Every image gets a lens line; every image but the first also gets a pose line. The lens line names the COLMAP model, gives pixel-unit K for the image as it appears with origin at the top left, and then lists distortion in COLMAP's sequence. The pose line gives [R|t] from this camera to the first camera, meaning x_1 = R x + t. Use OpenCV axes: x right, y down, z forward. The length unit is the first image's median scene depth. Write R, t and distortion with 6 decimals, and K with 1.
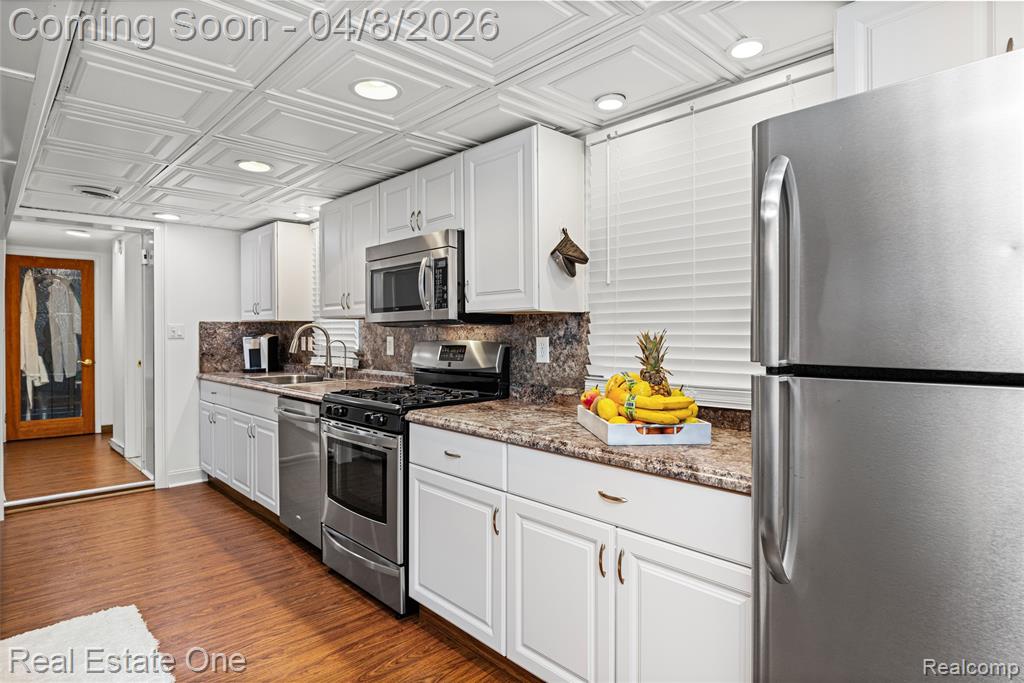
lens RADIAL K [[561.3, 0, 505.5], [0, 561.3, 335.3], [0, 0, 1]] dist [0.003053, -0.002180]
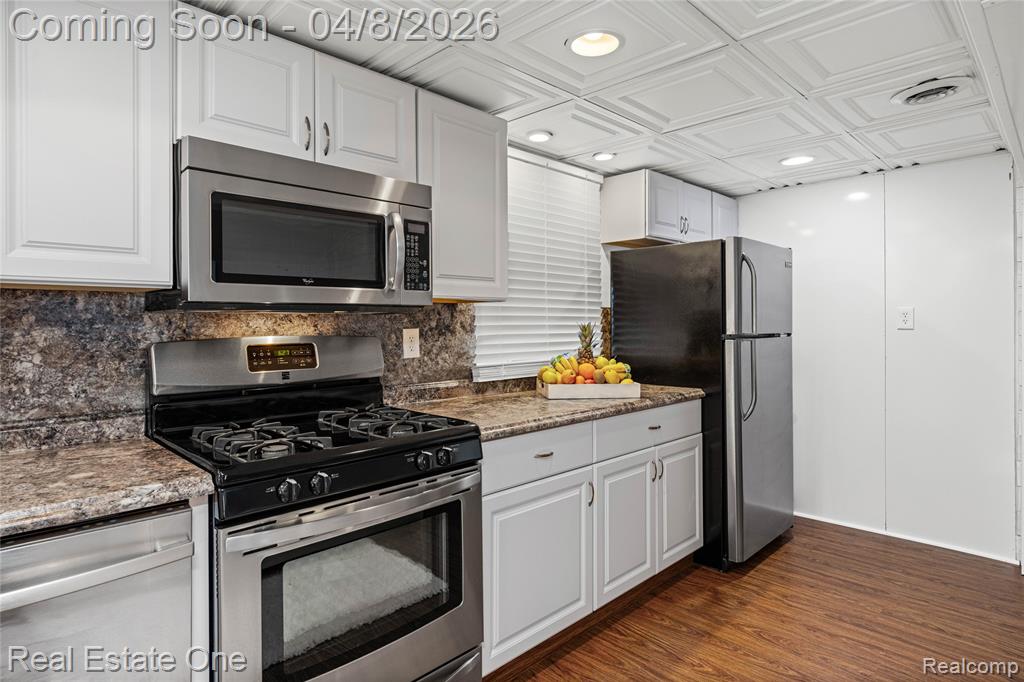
lens RADIAL K [[561.3, 0, 513.0], [0, 561.3, 317.9], [0, 0, 1]] dist [0.003053, -0.002180]
pose [[-0.038619, 0.010185, 0.999202, -0.593228], [0.006197, 0.999931, -0.009953, -0.002742], [-0.999235, 0.005807, -0.038679, 0.634483]]
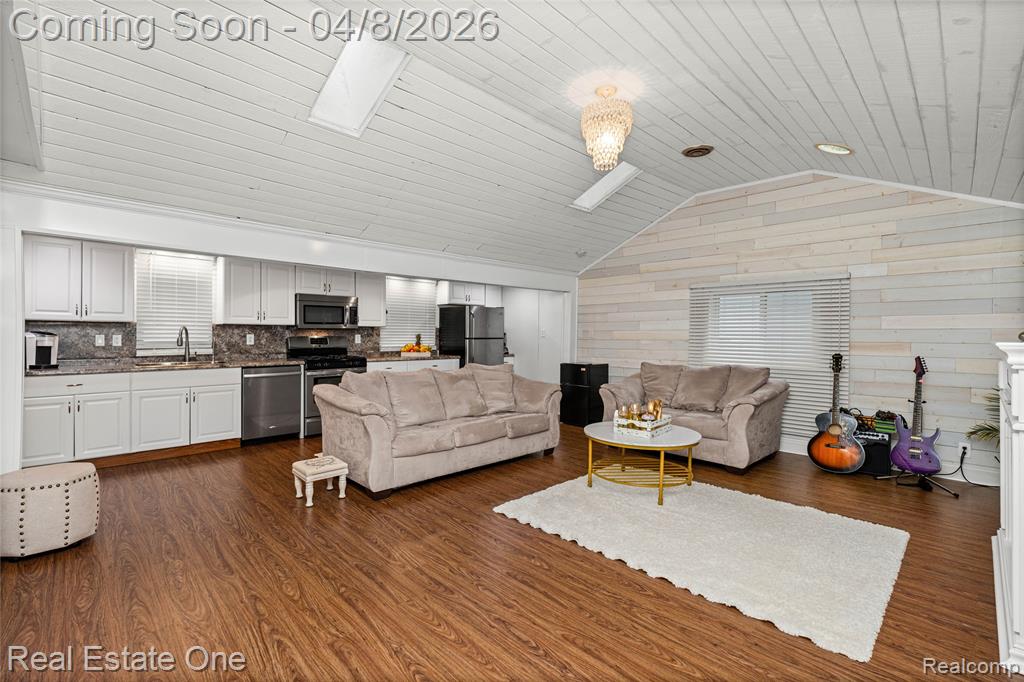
lens RADIAL K [[458.7, 0, 519.2], [0, 458.7, 336.1], [0, 0, 1]] dist [-0.000111, -0.000793]
pose [[-0.040094, -0.006923, 0.999172, -1.732597], [-0.005663, 0.999962, 0.006701, -0.007394], [-0.999180, -0.005389, -0.040132, 0.178653]]
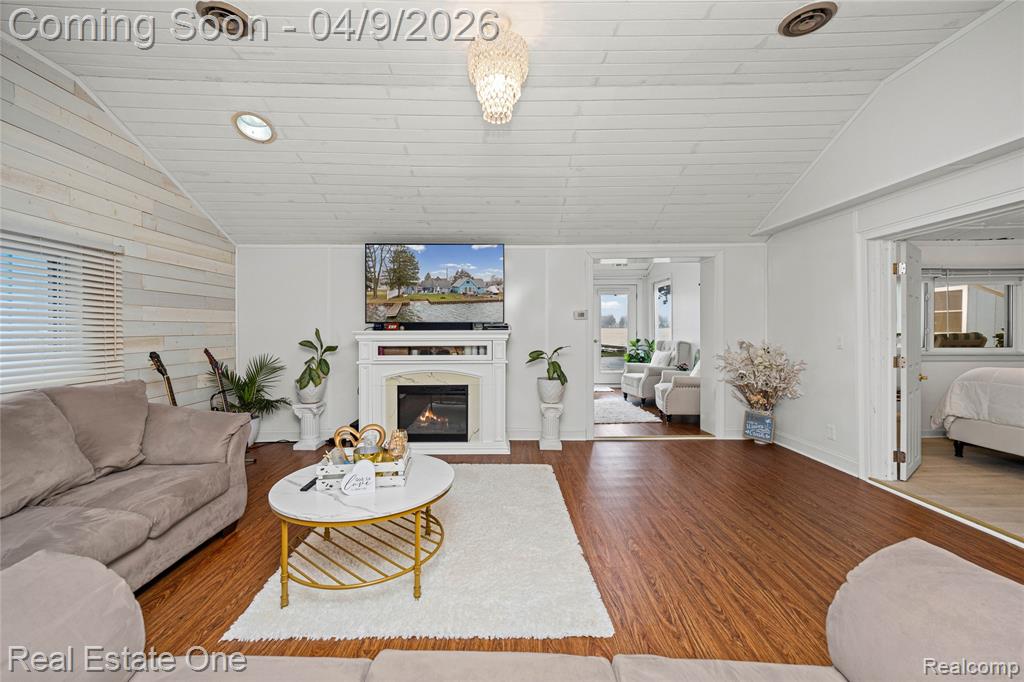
lens RADIAL K [[419.1, 0, 504.2], [0, 419.1, 329.7], [0, 0, 1]] dist [-0.001720, -0.001718]
pose [[-0.670077, 0.000568, -0.742292, -0.429305], [0.000403, 1.000000, 0.000402, -0.003446], [0.742292, -0.000029, -0.670077, 0.410151]]
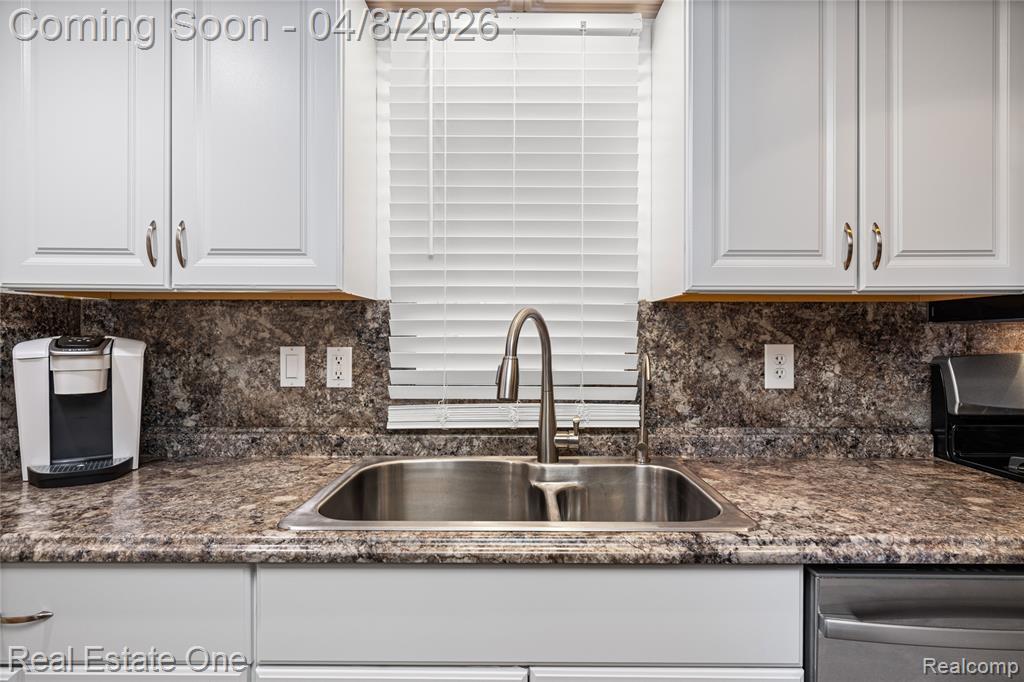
lens RADIAL K [[561.3, 0, 516.2], [0, 561.3, 337.8], [0, 0, 1]] dist [0.003053, -0.002180]
pose [[0.685477, -0.003813, 0.728084, -0.643303], [0.000075, 0.999987, 0.005166, -0.004758], [-0.728094, -0.003487, 0.685468, 0.849982]]
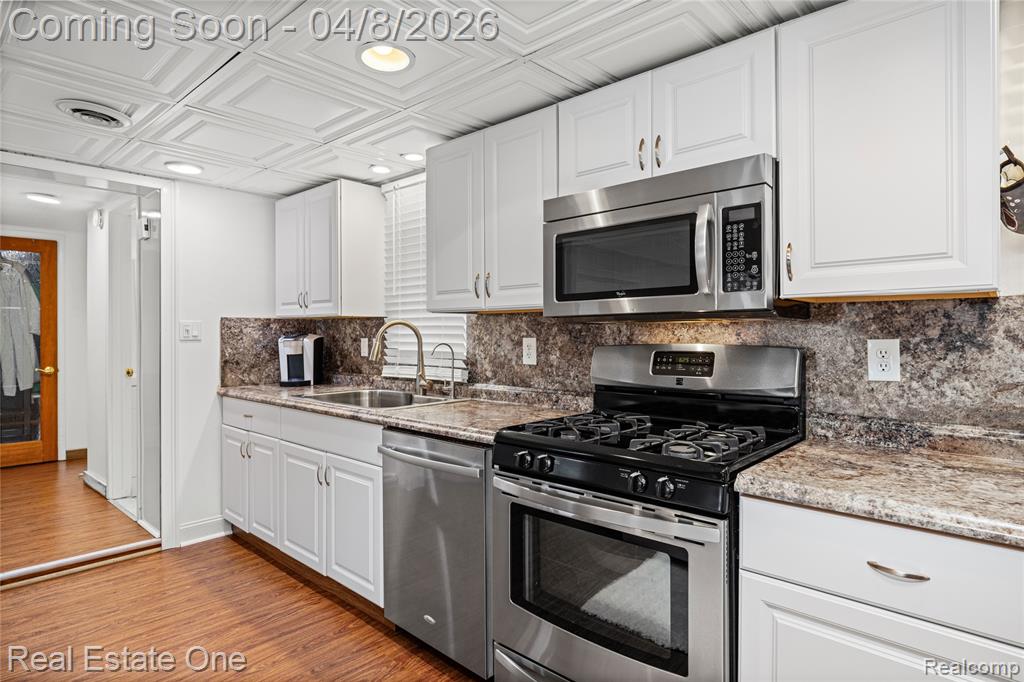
lens RADIAL K [[561.3, 0, 506.2], [0, 561.3, 333.3], [0, 0, 1]] dist [0.003053, -0.002180]
pose [[0.997547, -0.001353, 0.069983, -0.281466], [0.001530, 0.999996, -0.002475, -0.001610], [-0.069979, 0.002576, 0.997545, 0.301970]]
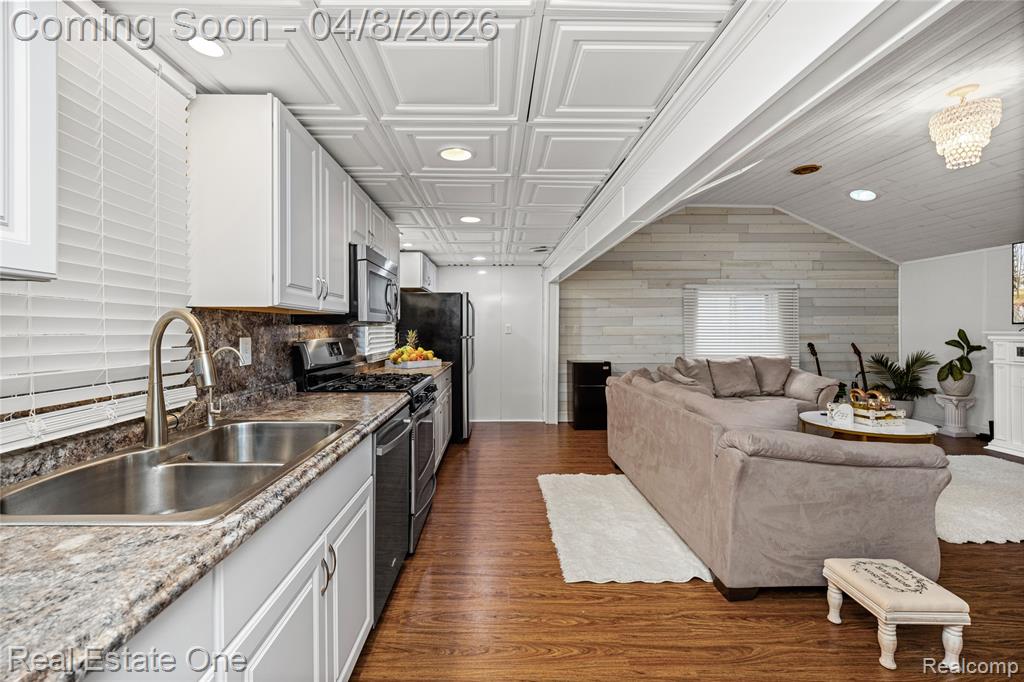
lens RADIAL K [[420.8, 0, 501.2], [0, 420.8, 332.0], [0, 0, 1]] dist [-0.000733, -0.001366]
pose [[-0.743856, -0.004445, 0.668326, -0.765185], [0.000197, 0.999976, 0.006871, -0.007637], [-0.668340, 0.005243, -0.743837, 1.163382]]
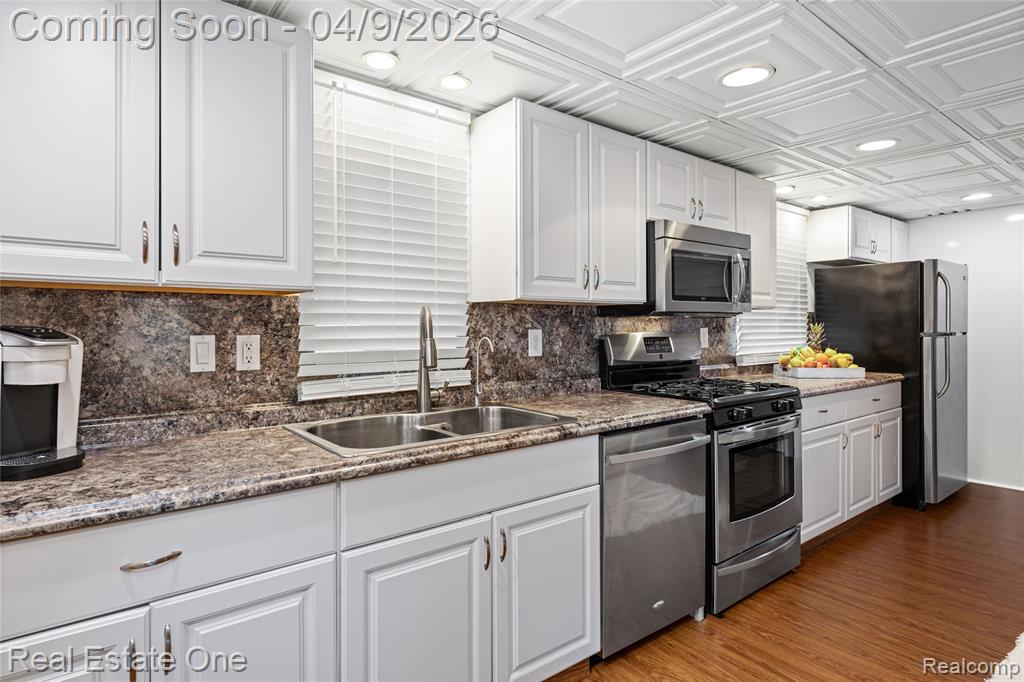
lens RADIAL K [[561.4, 0, 521.5], [0, 561.4, 325.5], [0, 0, 1]] dist [0.015898, -0.005680]
pose [[0.065587, -0.002850, 0.997843, -0.899014], [0.003256, 0.999991, 0.002642, -0.004618], [-0.997842, 0.003076, 0.065596, 0.965694]]
